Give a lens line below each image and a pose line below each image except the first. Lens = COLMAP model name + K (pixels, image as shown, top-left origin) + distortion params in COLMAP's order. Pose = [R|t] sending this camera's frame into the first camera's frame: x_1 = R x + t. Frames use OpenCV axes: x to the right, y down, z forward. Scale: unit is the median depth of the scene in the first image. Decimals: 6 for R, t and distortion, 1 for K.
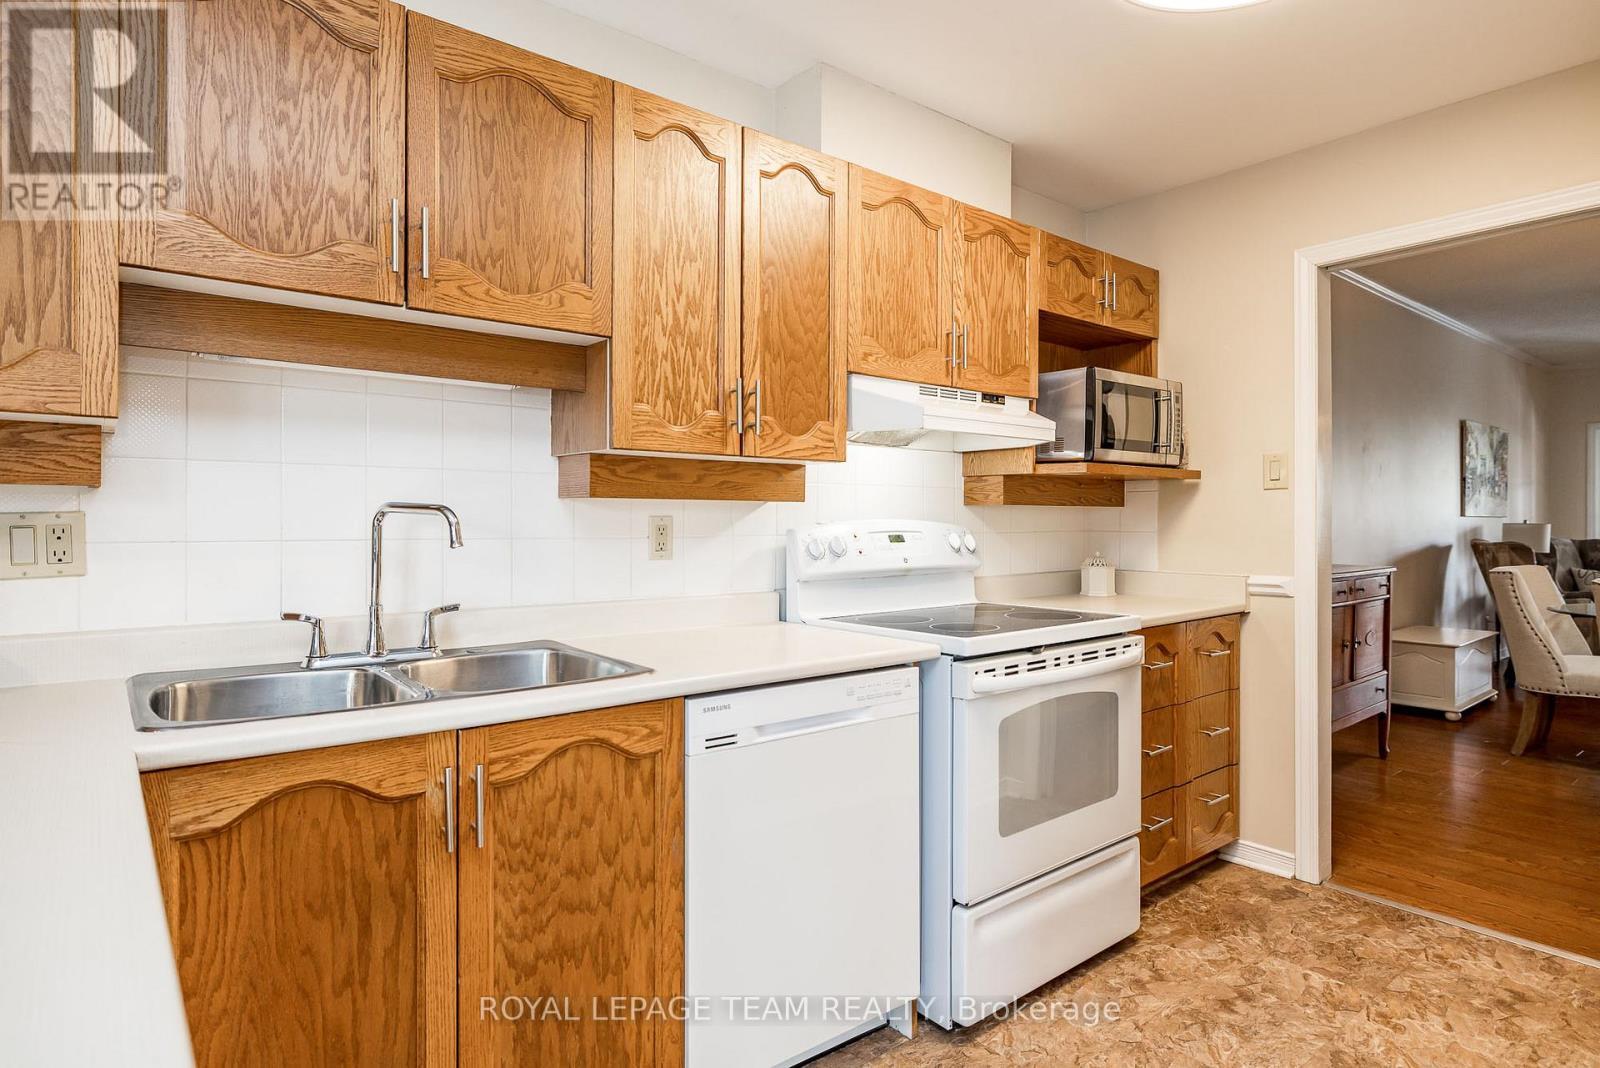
lens RADIAL K [[863.2, 0, 800.0], [0, 863.2, 534.0], [0, 0, 1]] dist [0.003976, -0.001859]
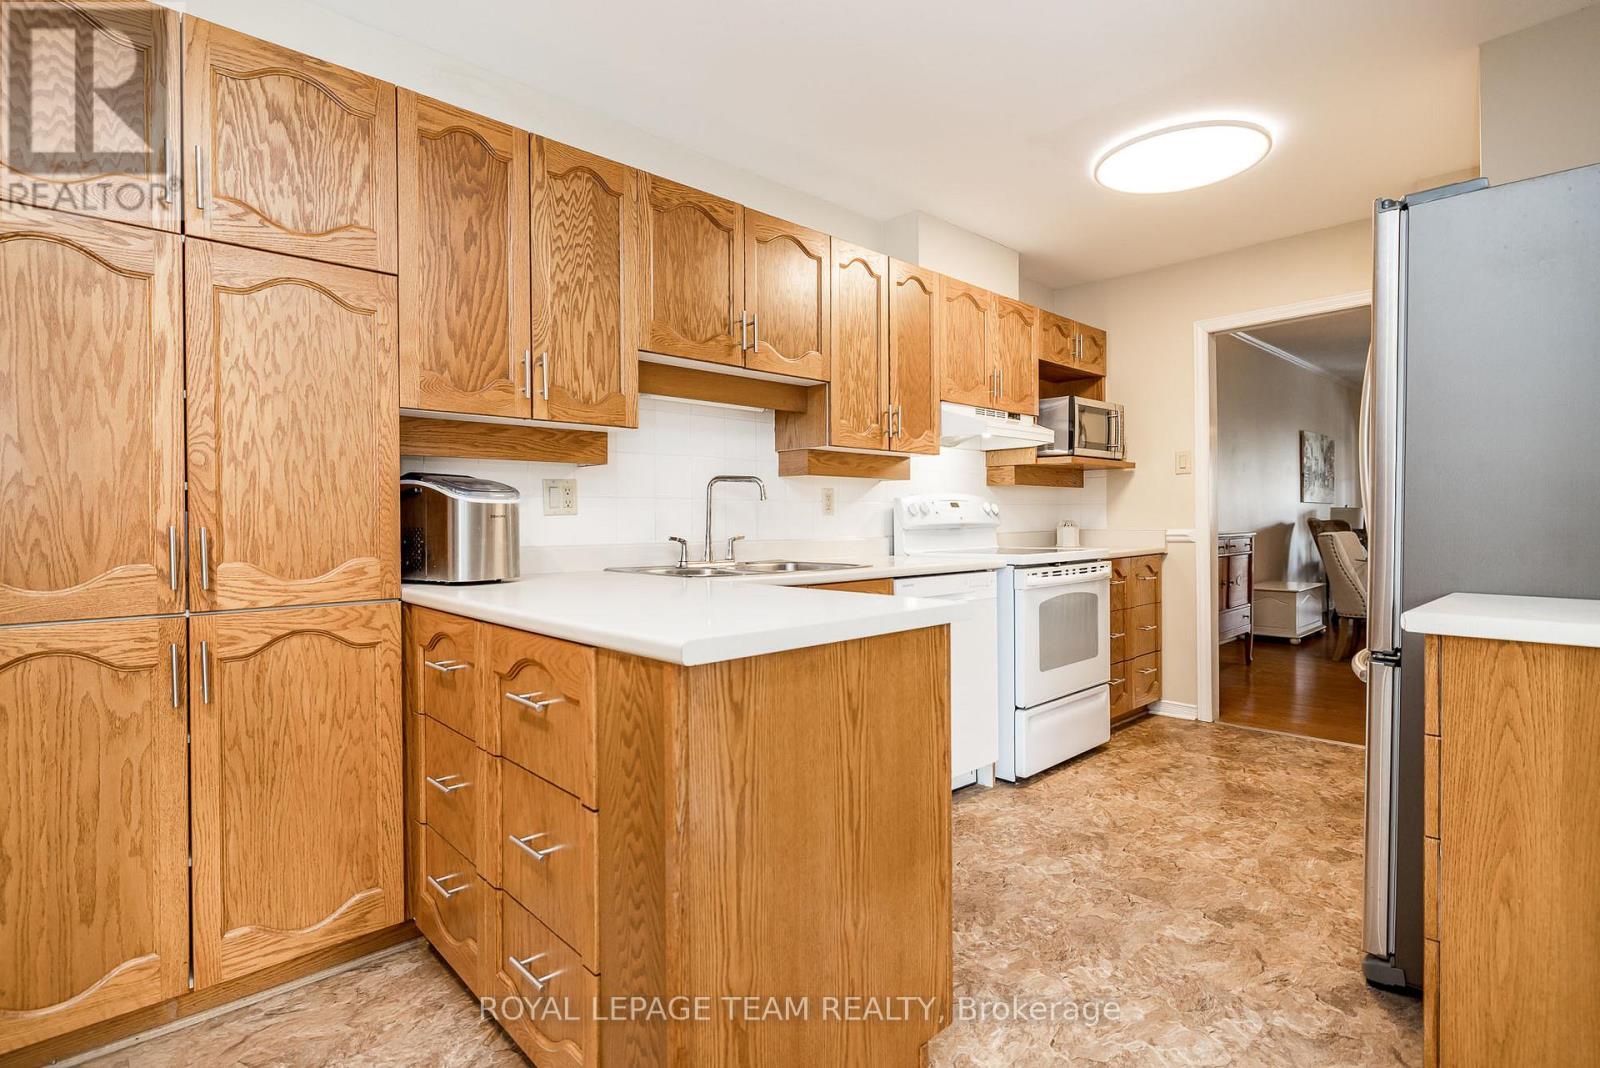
lens RADIAL K [[771.0, 0, 800.0], [0, 771.0, 534.0], [0, 0, 1]] dist [-0.001912, 0.000190]
pose [[0.997378, -0.010210, 0.071646, -0.268887], [0.010102, 0.999947, 0.001868, 0.052558], [-0.071661, -0.001139, 0.997428, -0.379912]]
